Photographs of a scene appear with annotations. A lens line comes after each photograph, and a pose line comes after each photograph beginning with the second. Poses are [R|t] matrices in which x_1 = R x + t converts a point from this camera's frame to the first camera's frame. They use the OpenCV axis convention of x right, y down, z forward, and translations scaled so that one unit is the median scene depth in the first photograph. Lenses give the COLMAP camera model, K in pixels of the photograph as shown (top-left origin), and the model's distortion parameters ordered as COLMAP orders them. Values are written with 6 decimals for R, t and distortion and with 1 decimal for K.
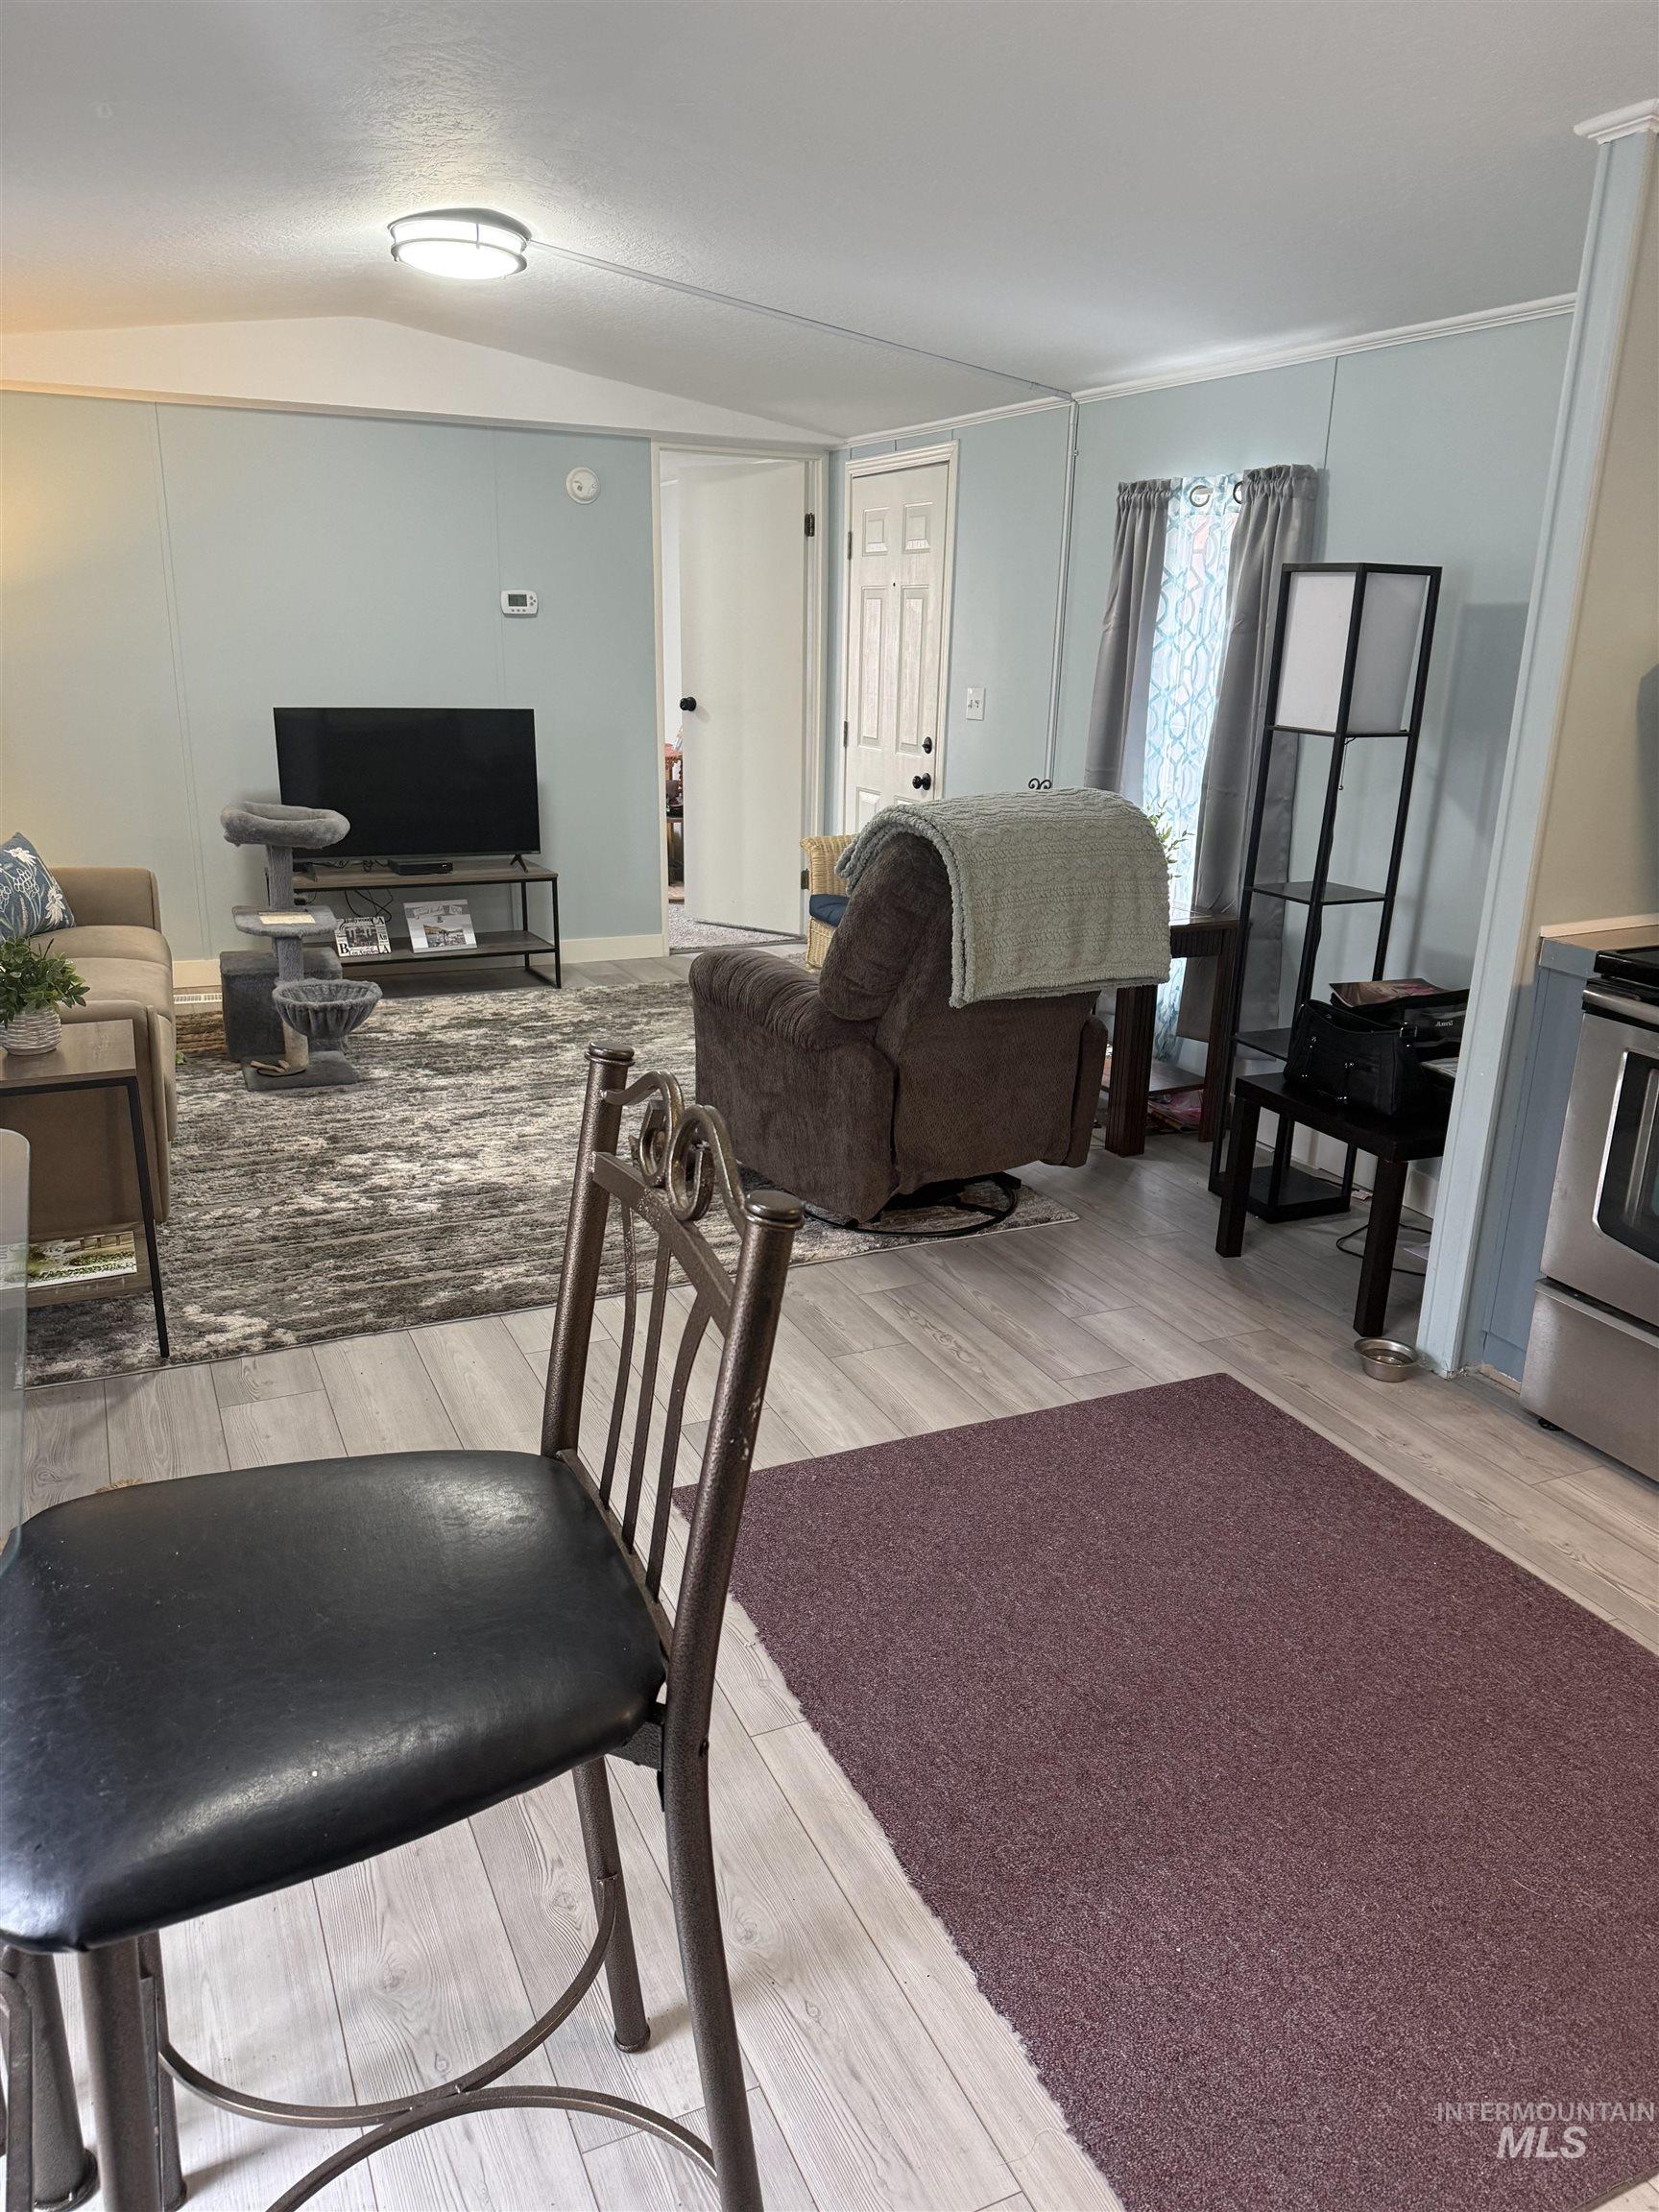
lens RADIAL K [[1540.7, 0, 840.6], [0, 1540.7, 1112.1], [0, 0, 1]] dist [0.060667, -0.073753]
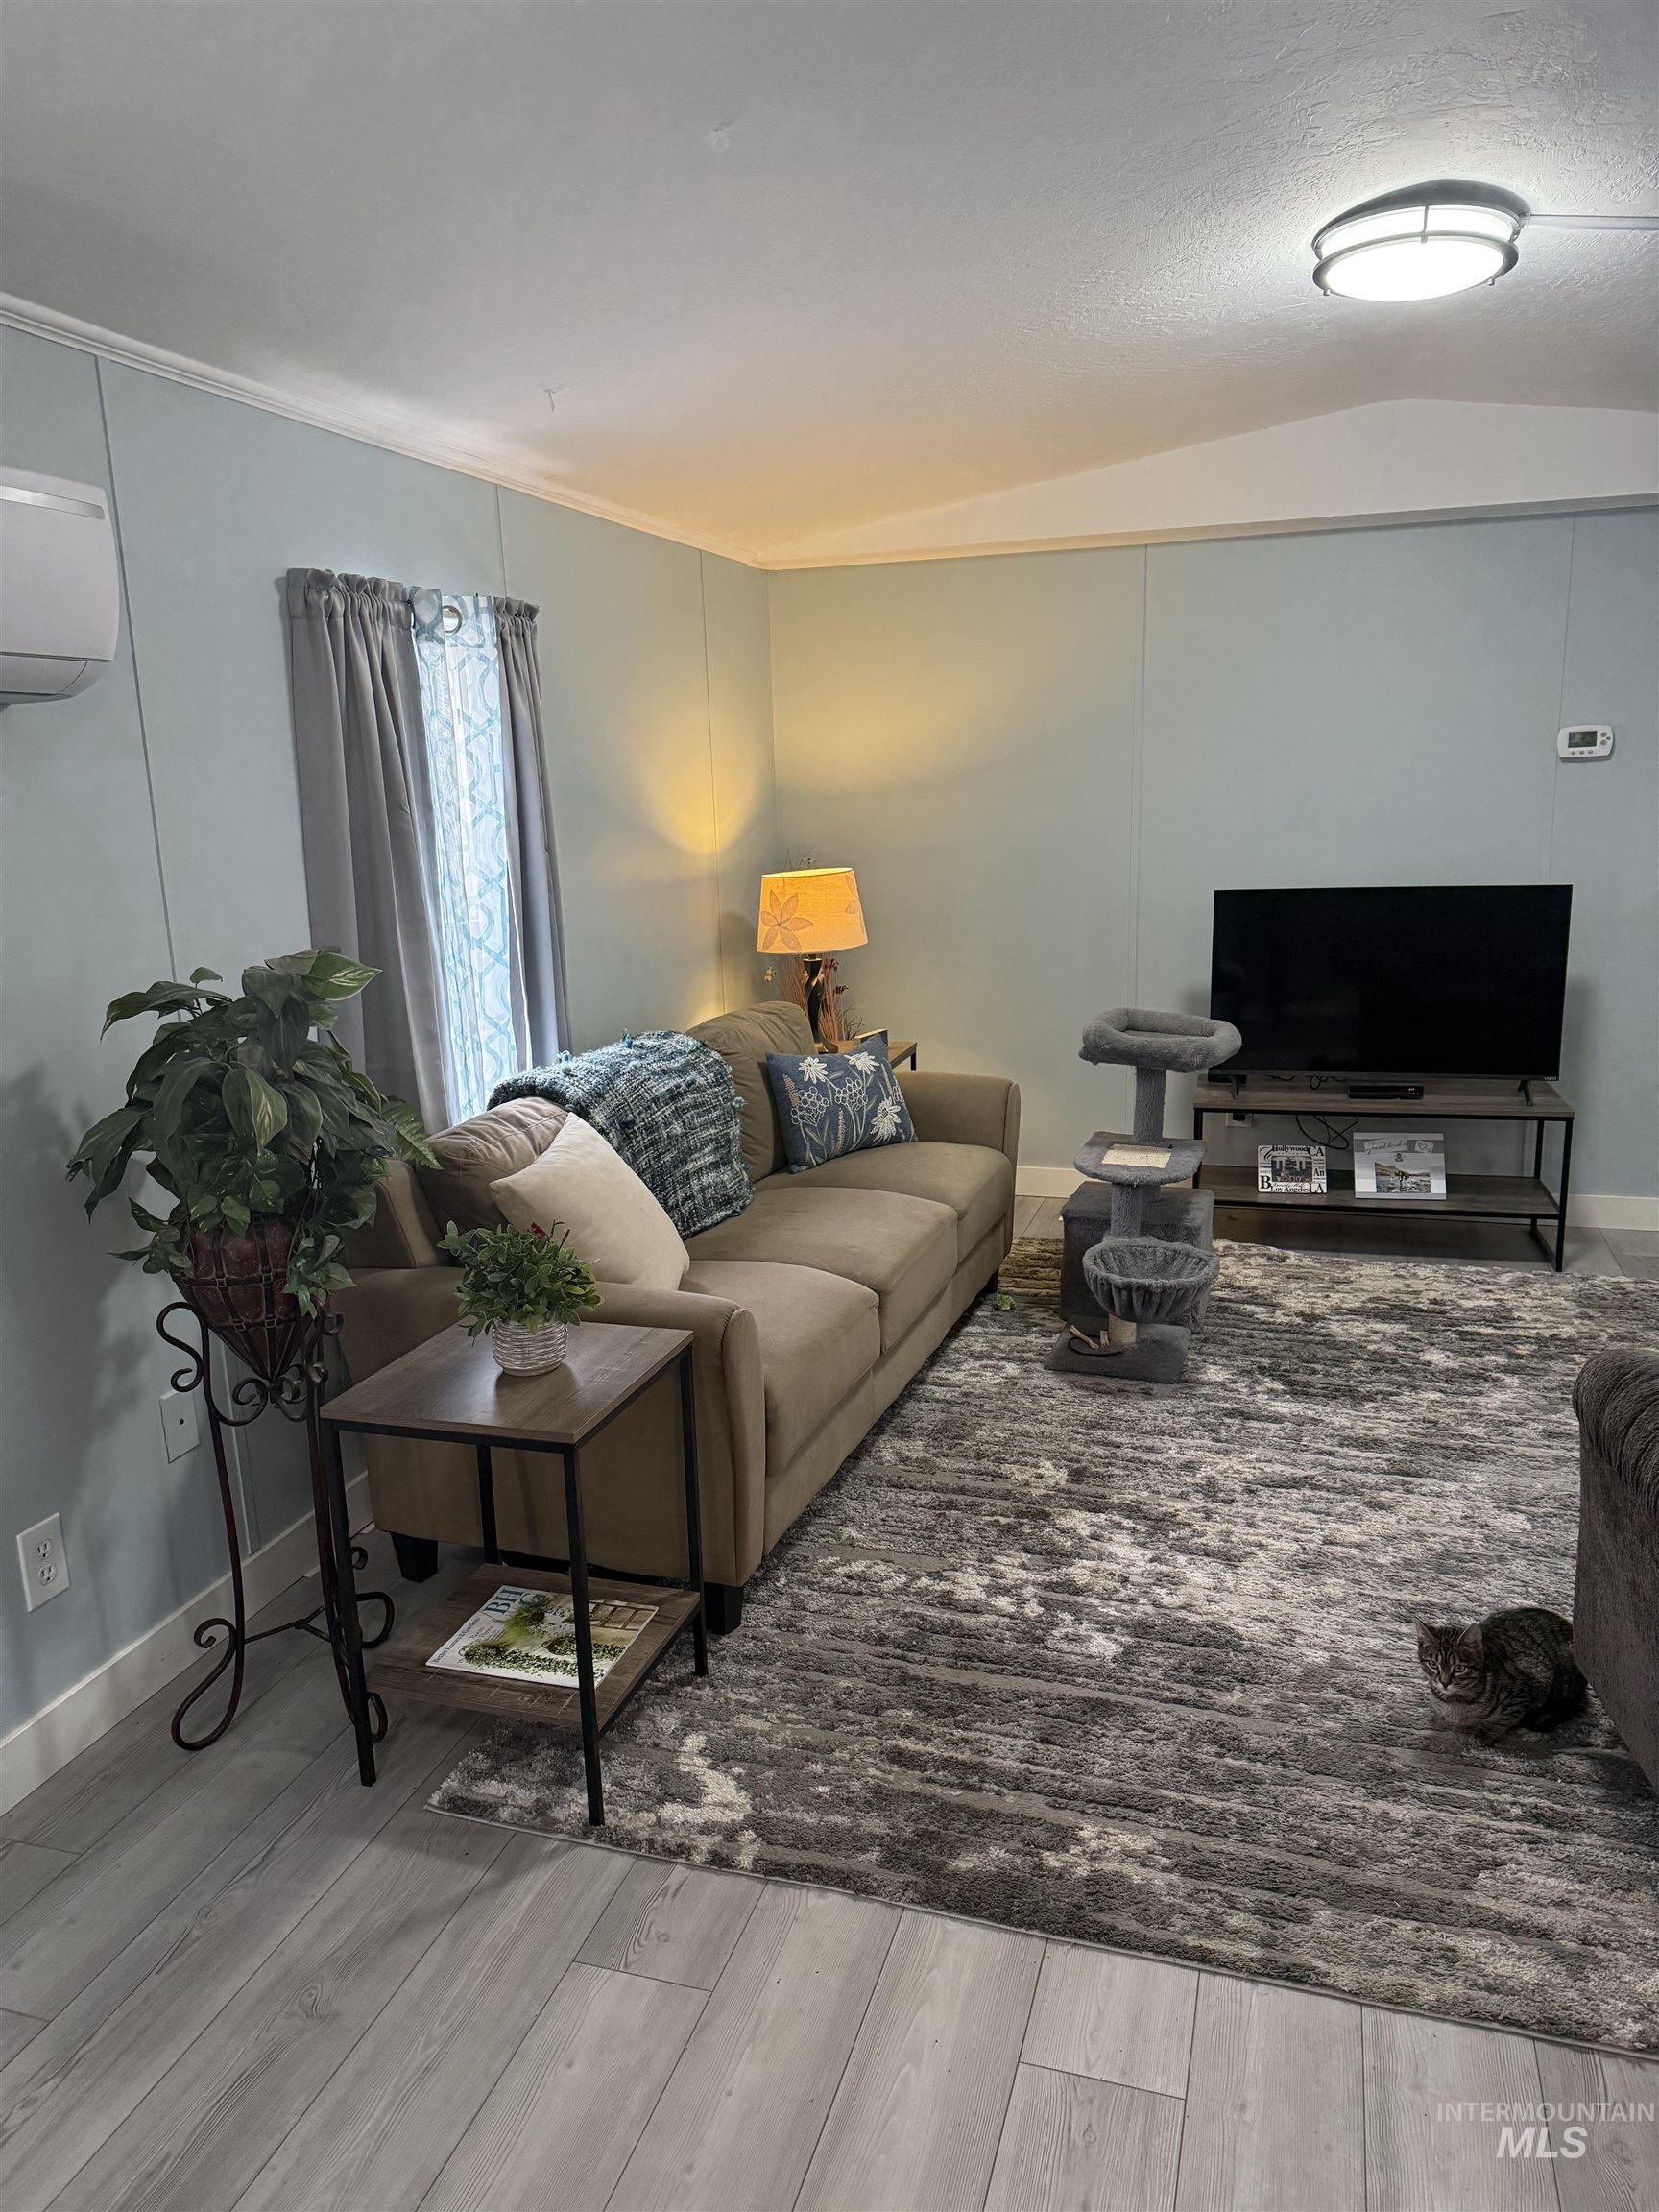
lens RADIAL K [[1540.7, 0, 814.6], [0, 1540.7, 1120.2], [0, 0, 1]] dist [0.060667, -0.073753]
pose [[0.724648, 0.111320, -0.680068, 0.082807], [-0.161292, 0.986853, -0.010328, -0.148715], [0.669977, 0.117174, 0.733076, 0.419034]]
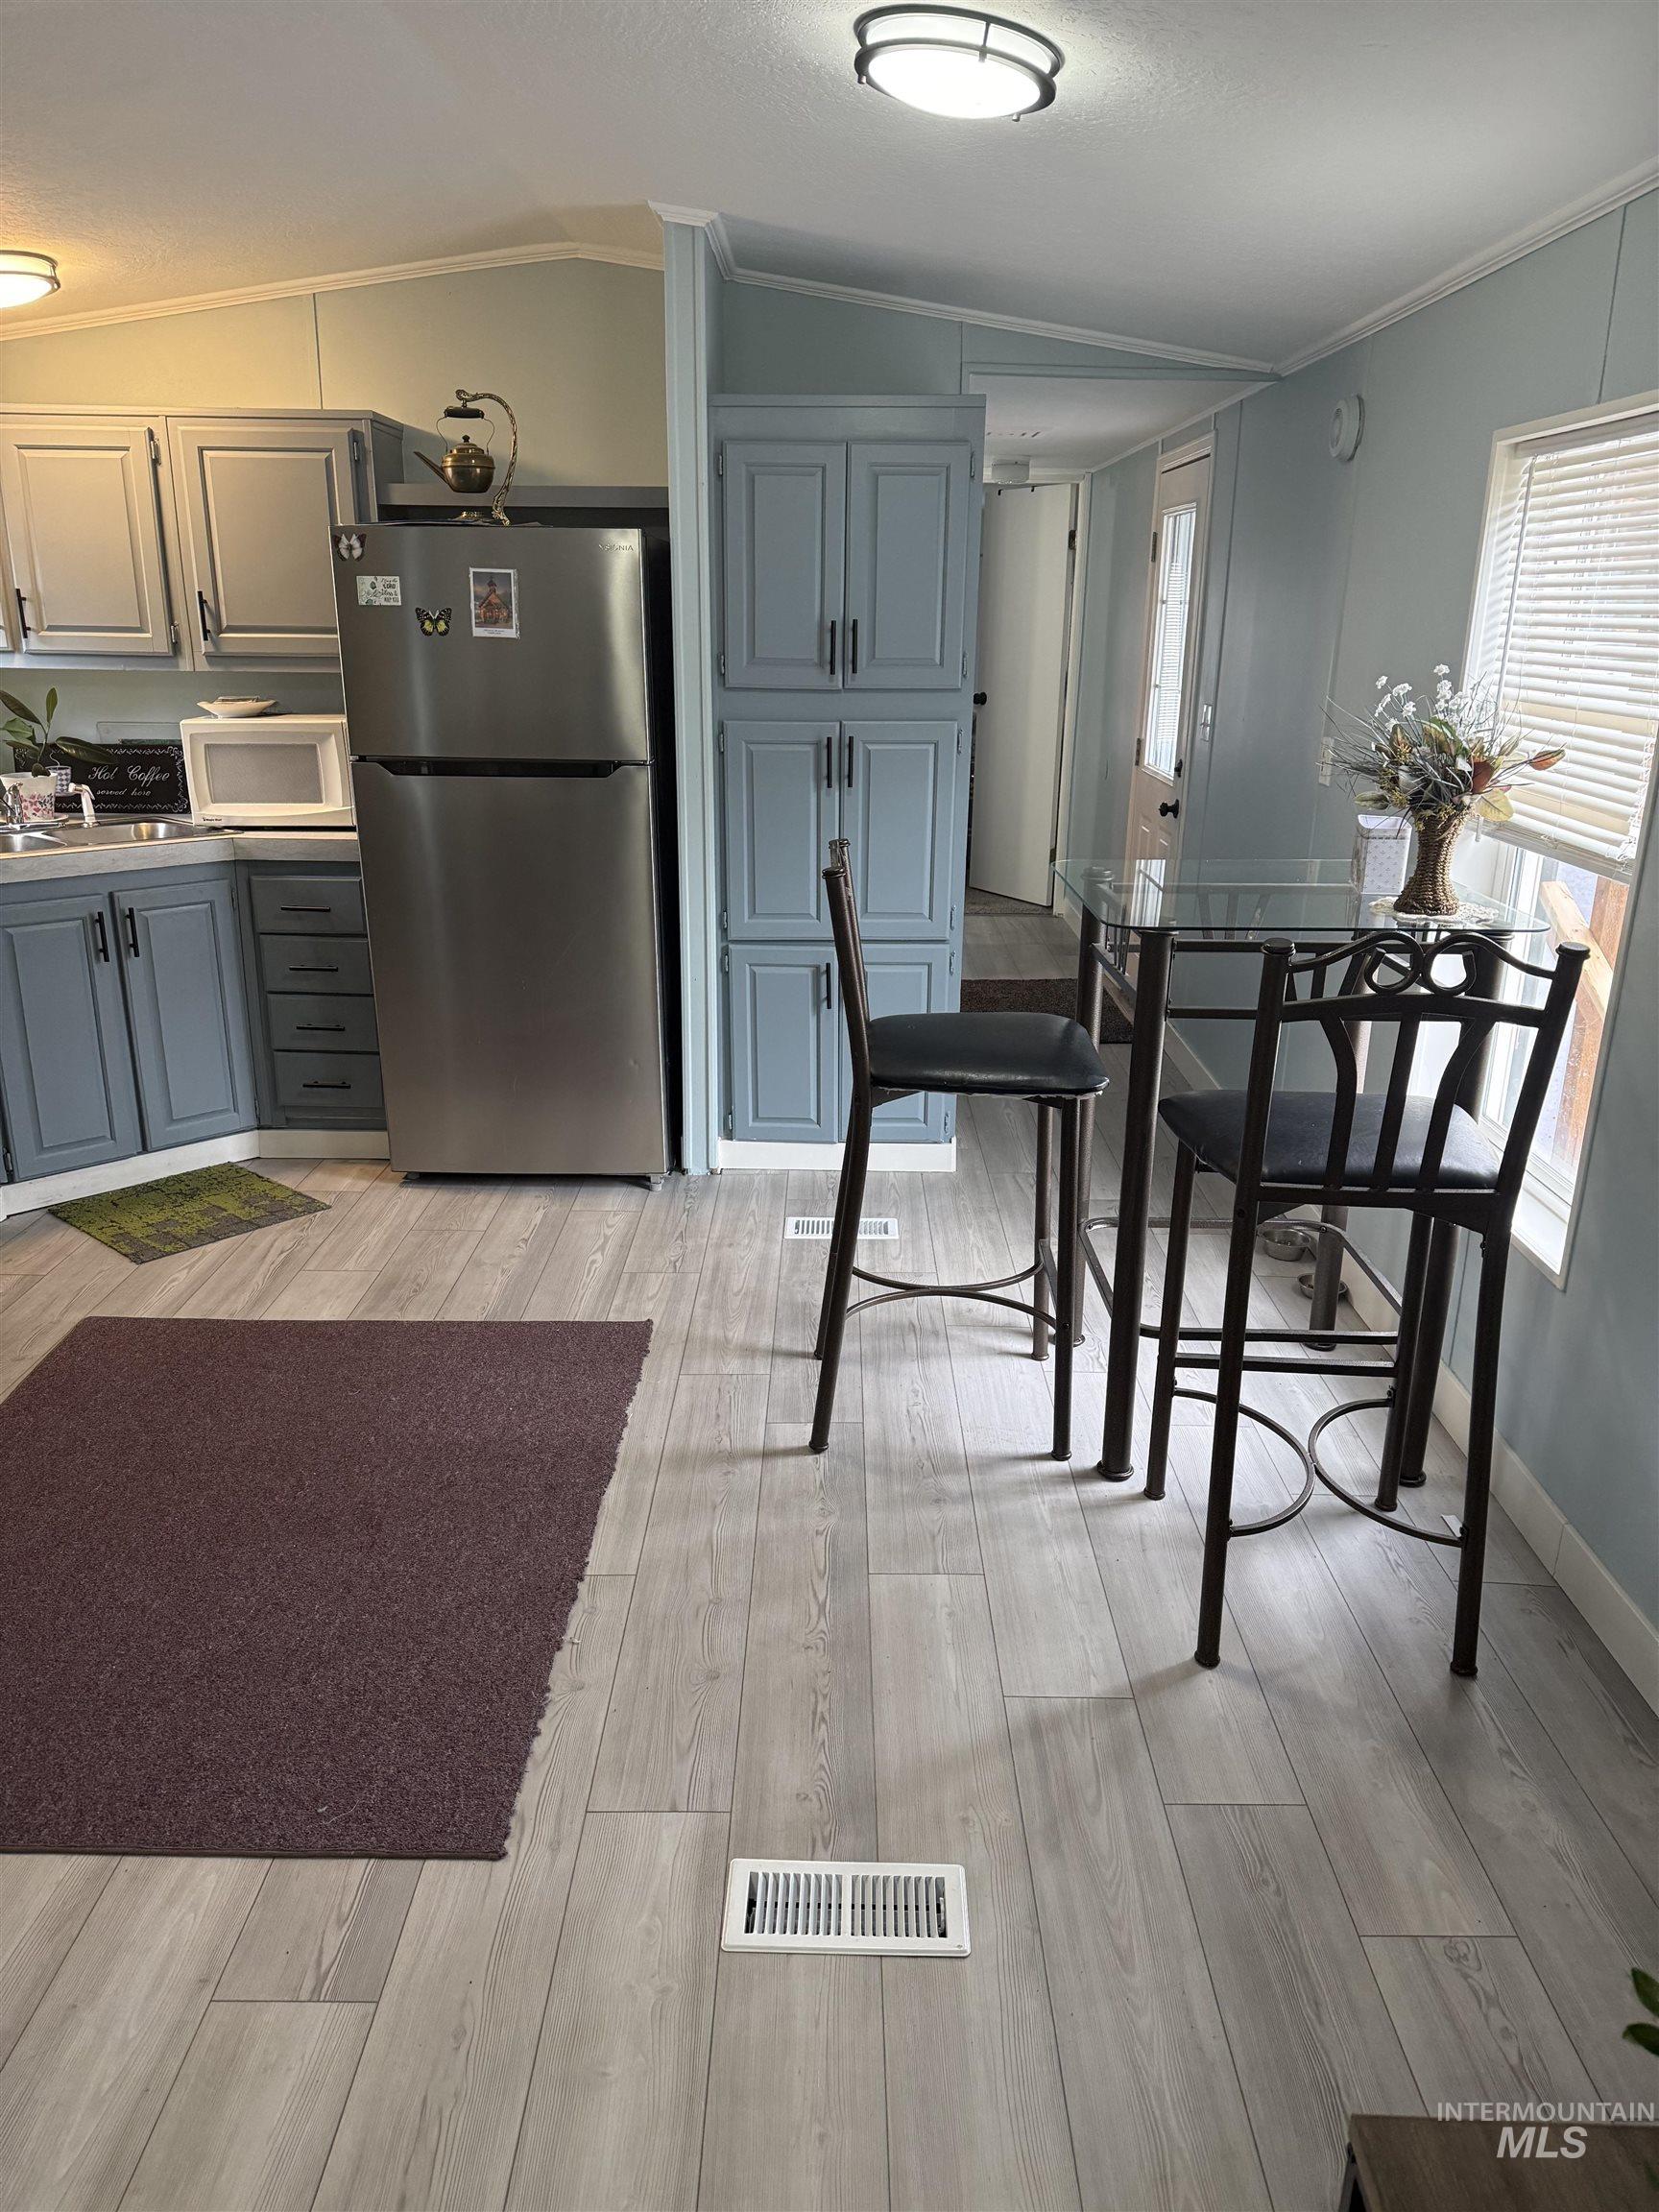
lens RADIAL K [[1540.7, 0, 832.7], [0, 1540.7, 1110.8], [0, 0, 1]] dist [0.060667, -0.073753]
pose [[-0.901898, -0.169590, 0.397264, -0.354501], [0.094499, 0.819956, 0.564573, -0.323673], [-0.421485, 0.546729, -0.723490, 0.927771]]
